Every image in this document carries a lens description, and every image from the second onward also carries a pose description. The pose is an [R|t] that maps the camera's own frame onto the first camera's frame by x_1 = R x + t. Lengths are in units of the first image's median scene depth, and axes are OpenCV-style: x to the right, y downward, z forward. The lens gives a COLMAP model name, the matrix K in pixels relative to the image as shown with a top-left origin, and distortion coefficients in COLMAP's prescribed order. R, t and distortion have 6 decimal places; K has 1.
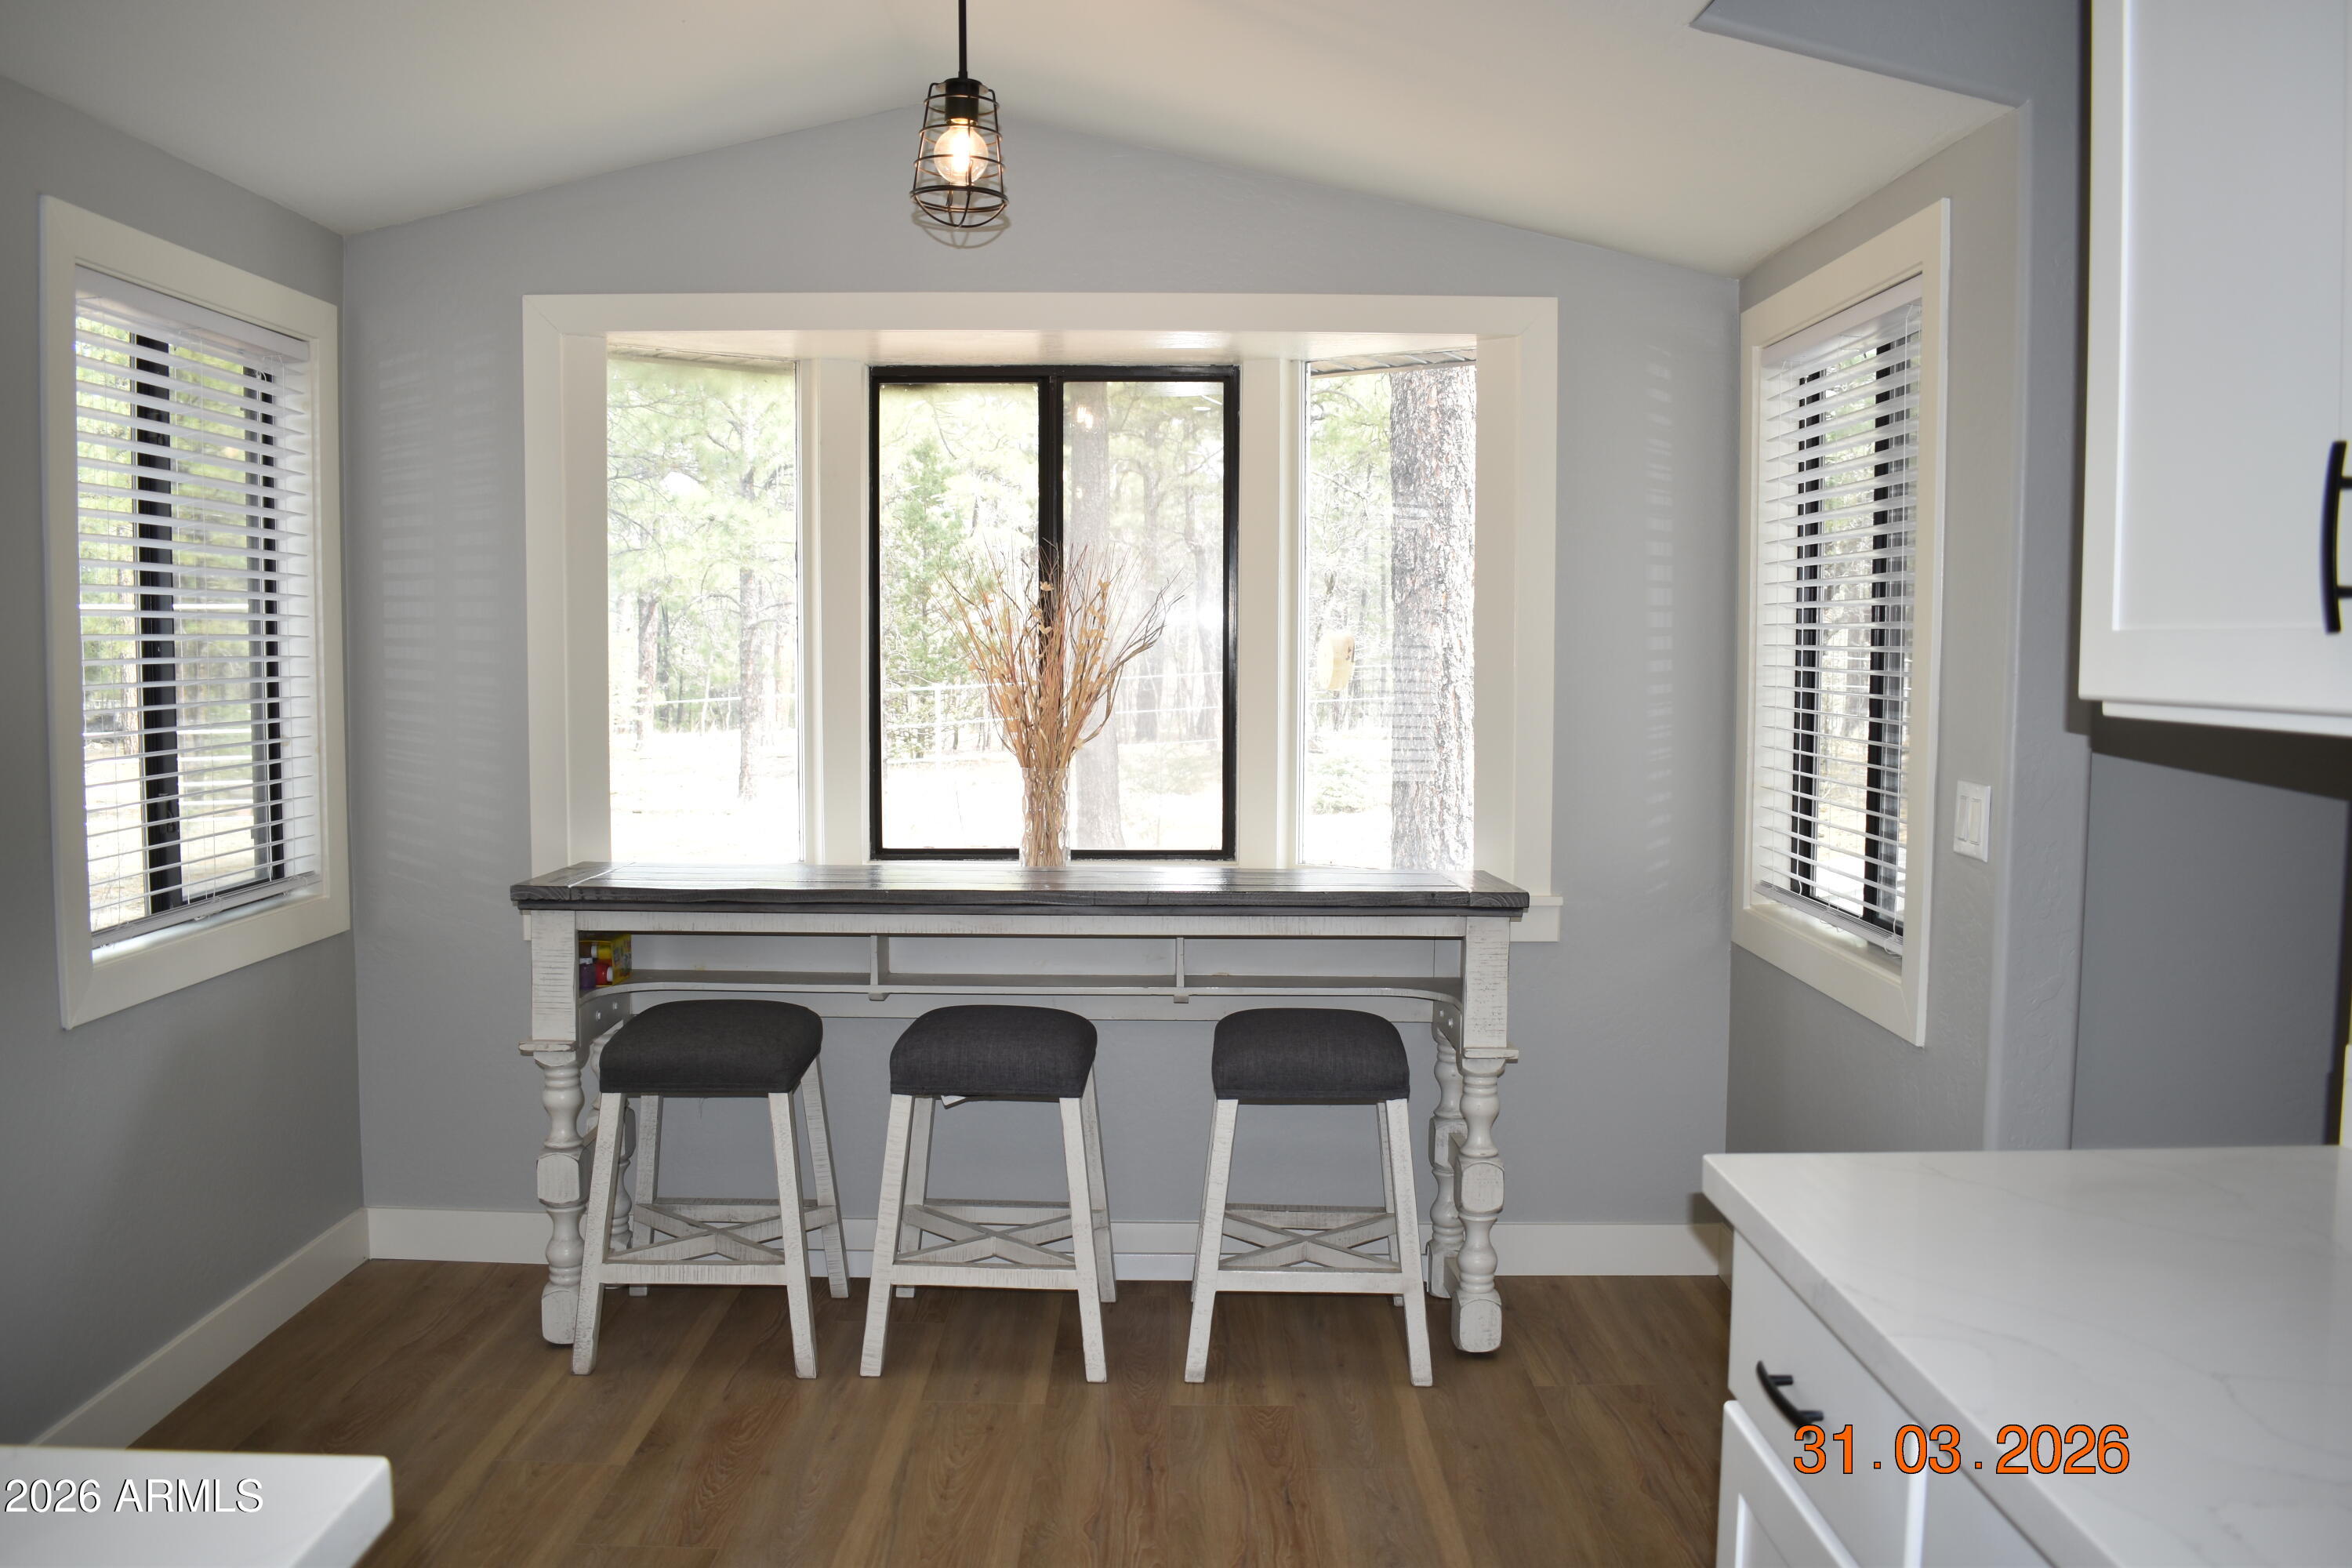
lens RADIAL K [[1927.7, 0, 1170.8], [0, 1927.7, 795.2], [0, 0, 1]] dist [-0.085319, 0.014201]
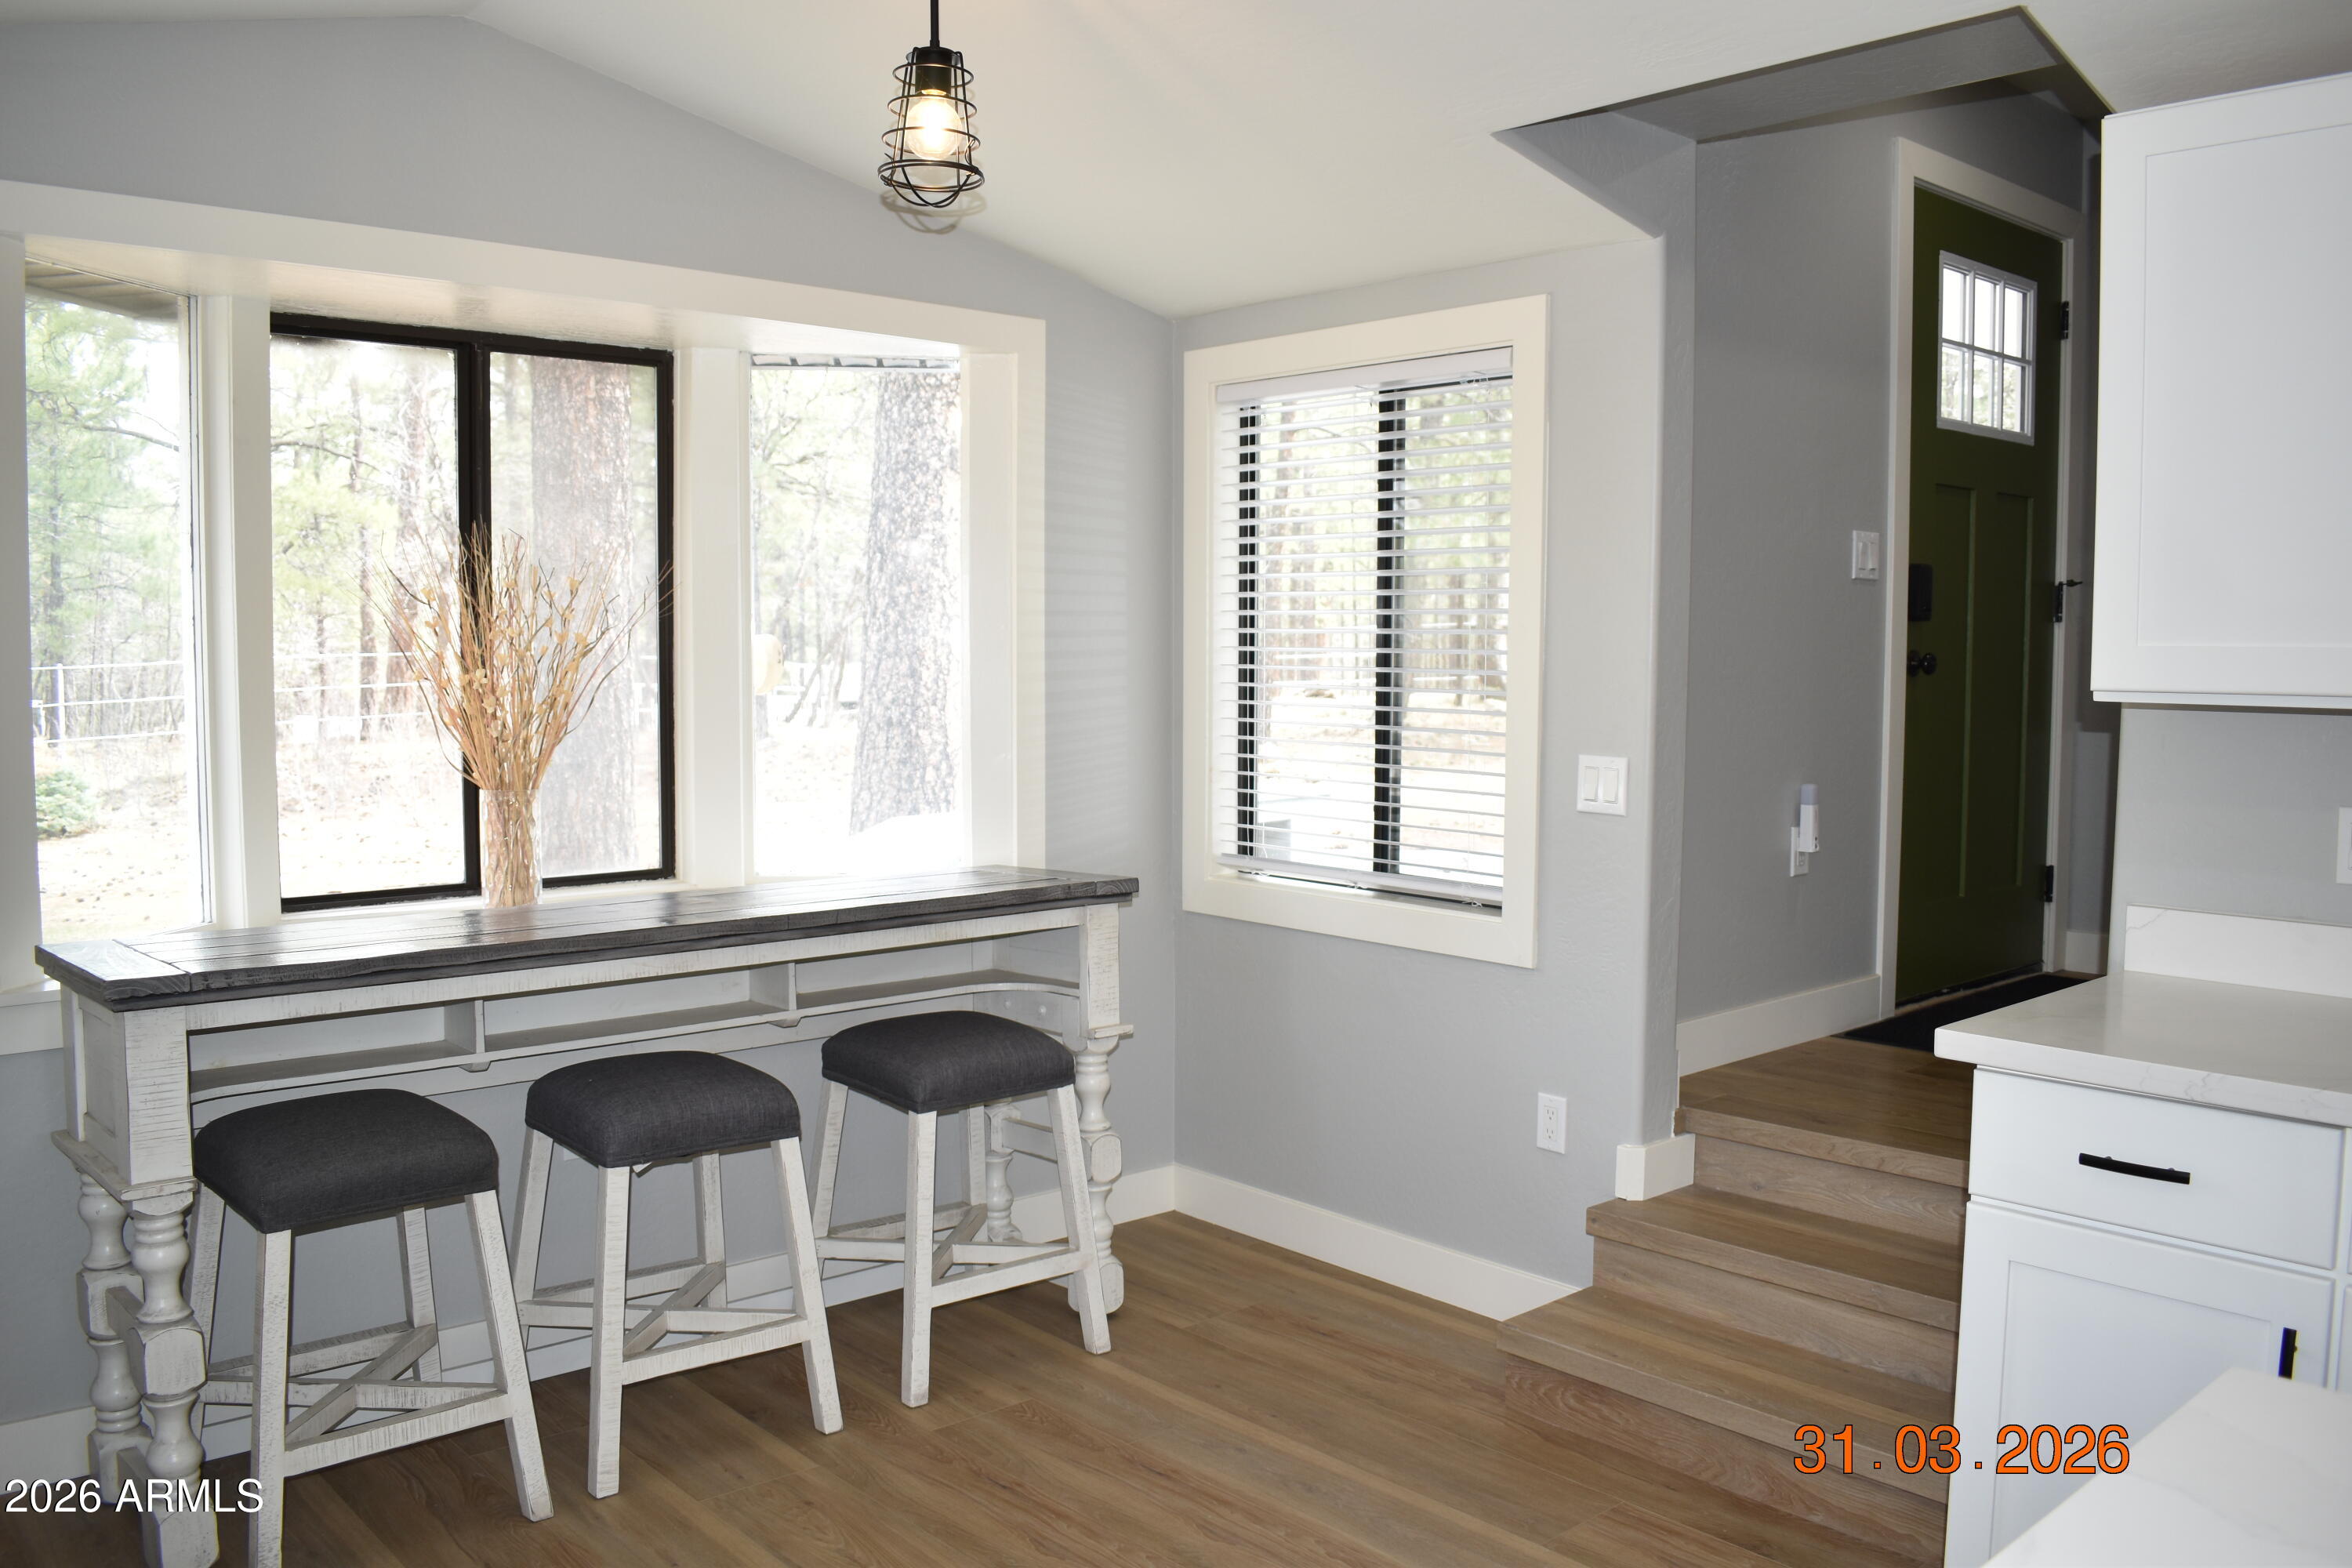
lens RADIAL K [[1927.7, 0, 1170.8], [0, 1927.7, 795.2], [0, 0, 1]] dist [-0.085319, 0.014201]
pose [[0.740047, -0.054052, 0.670379, -0.495587], [0.051644, 0.998389, 0.023488, -0.019276], [-0.670569, 0.017239, 0.741647, 0.174205]]
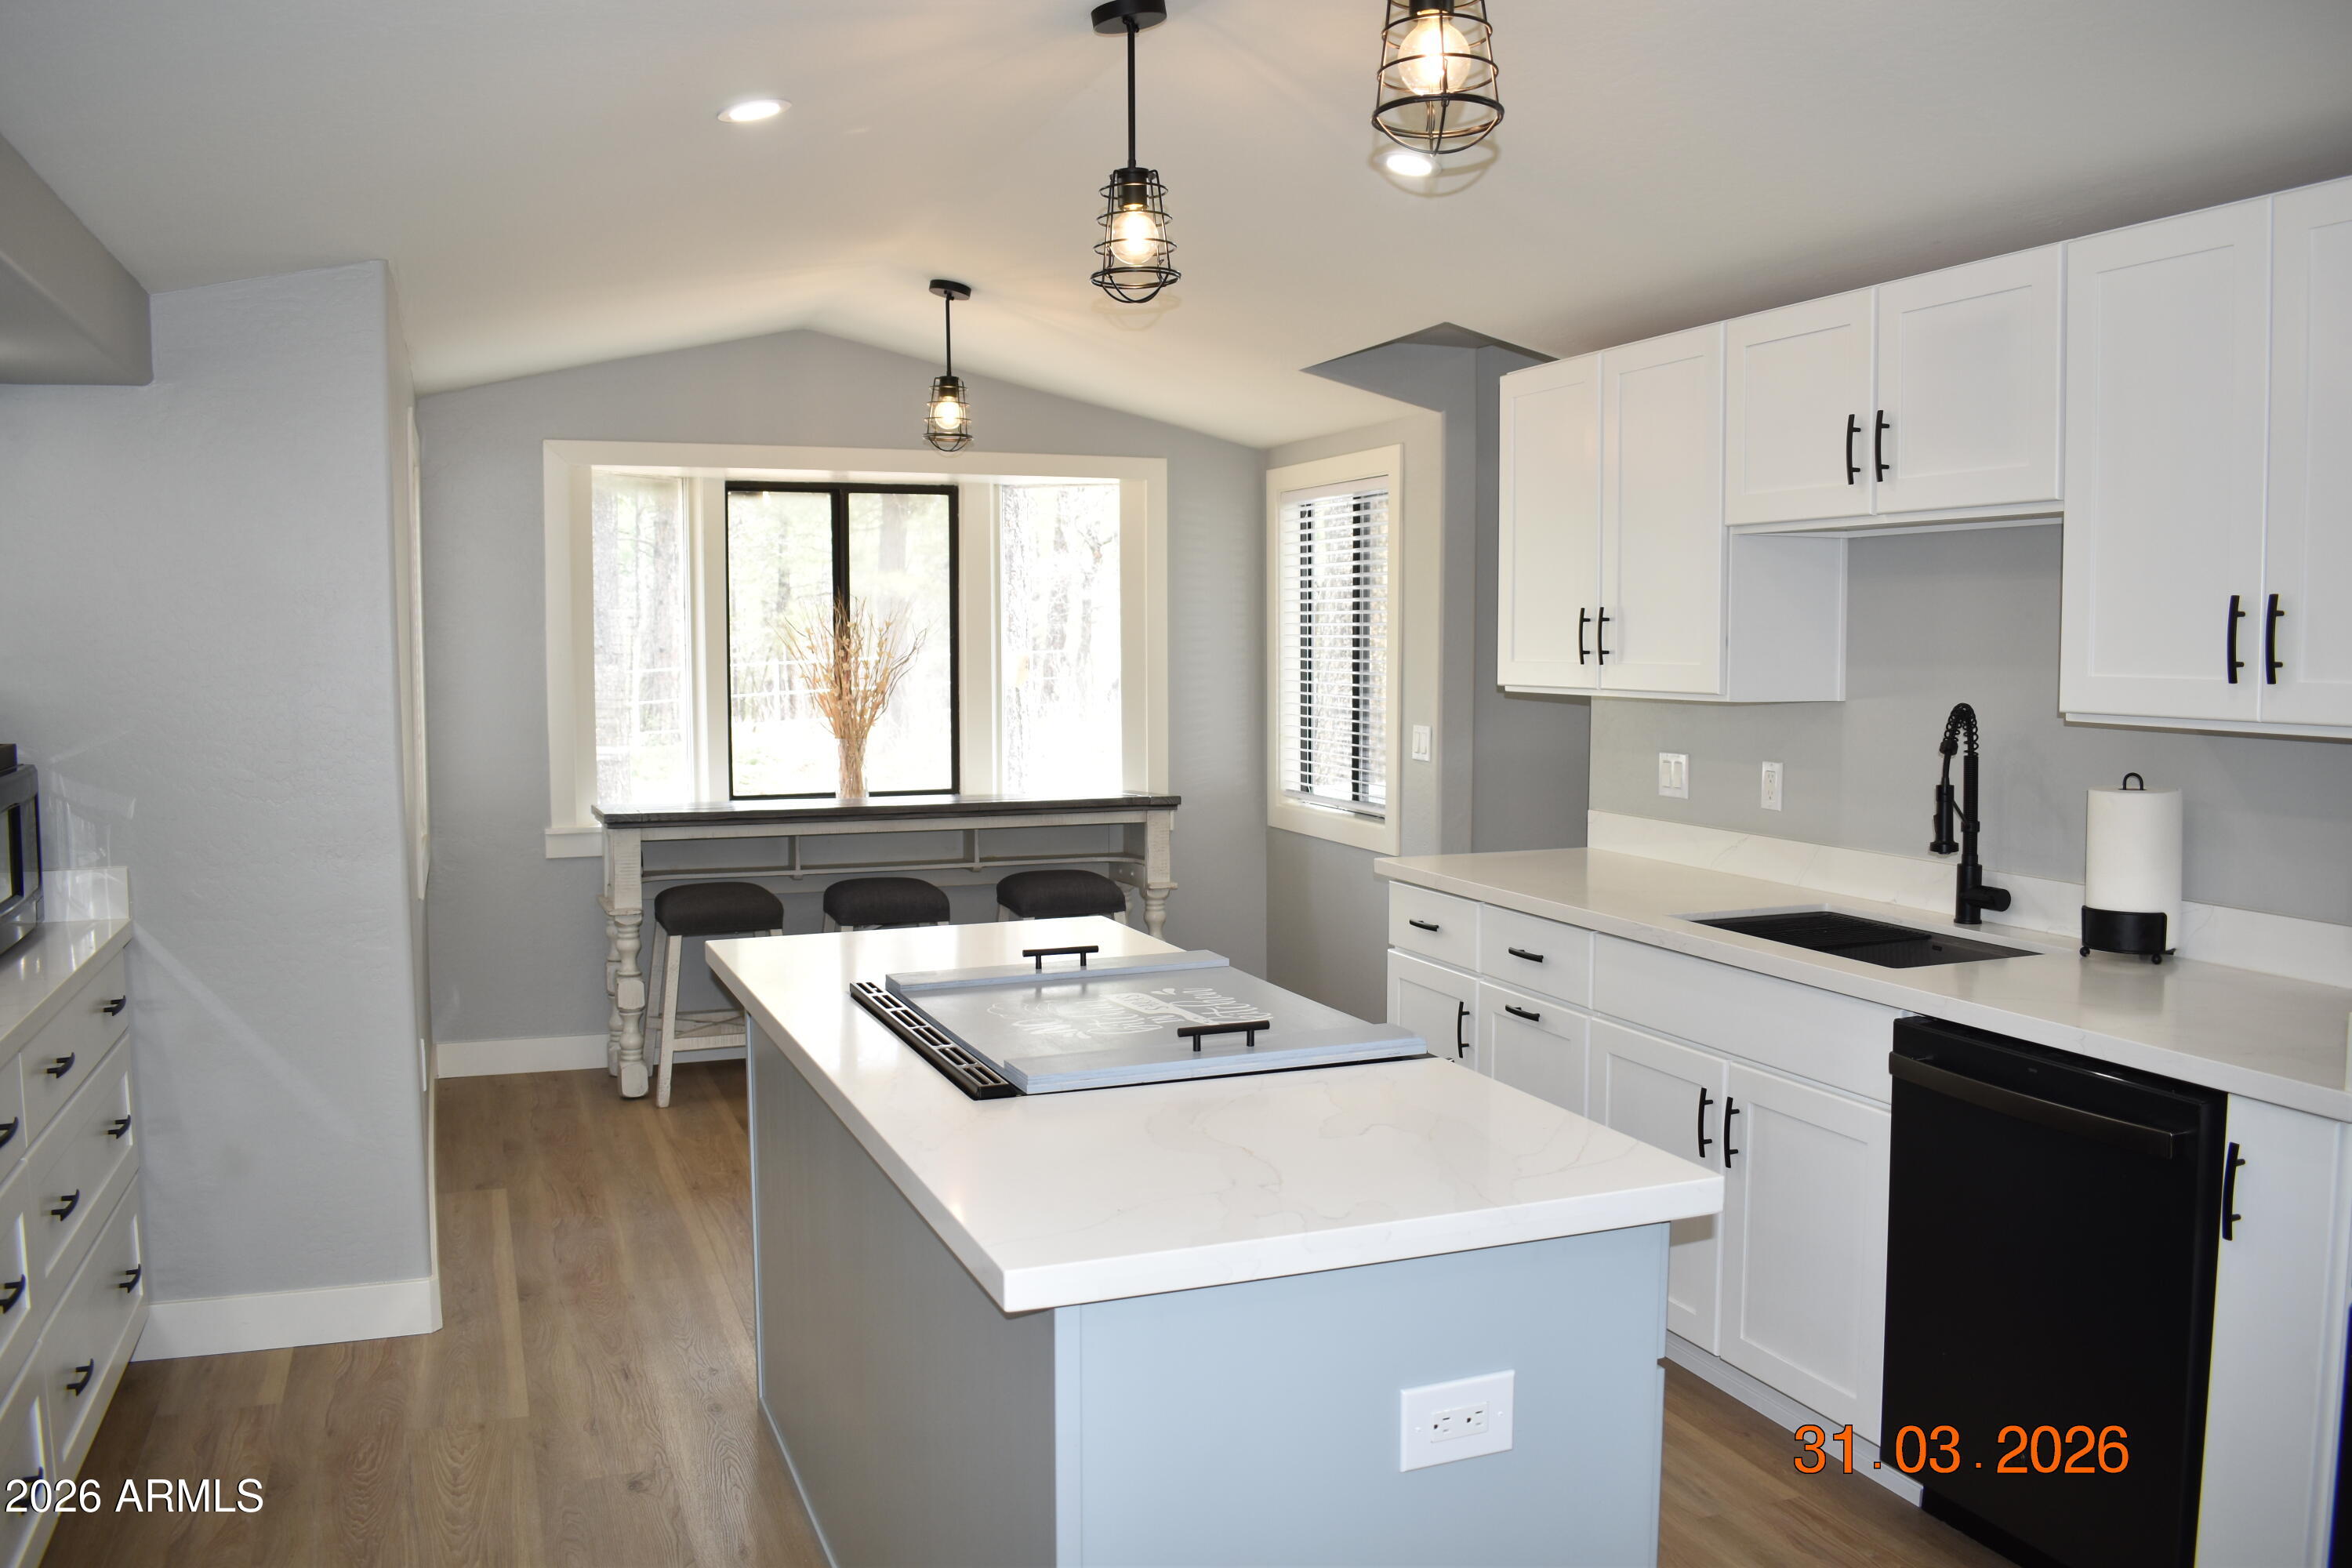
lens RADIAL K [[2003.3, 0, 1179.4], [0, 2003.3, 852.4], [0, 0, 1]] dist [-0.041199, 0.002435]
pose [[0.931910, -0.044187, 0.359987, -0.476879], [0.034048, 0.998826, 0.034459, 0.036111], [-0.361087, -0.019856, 0.932321, -0.737967]]
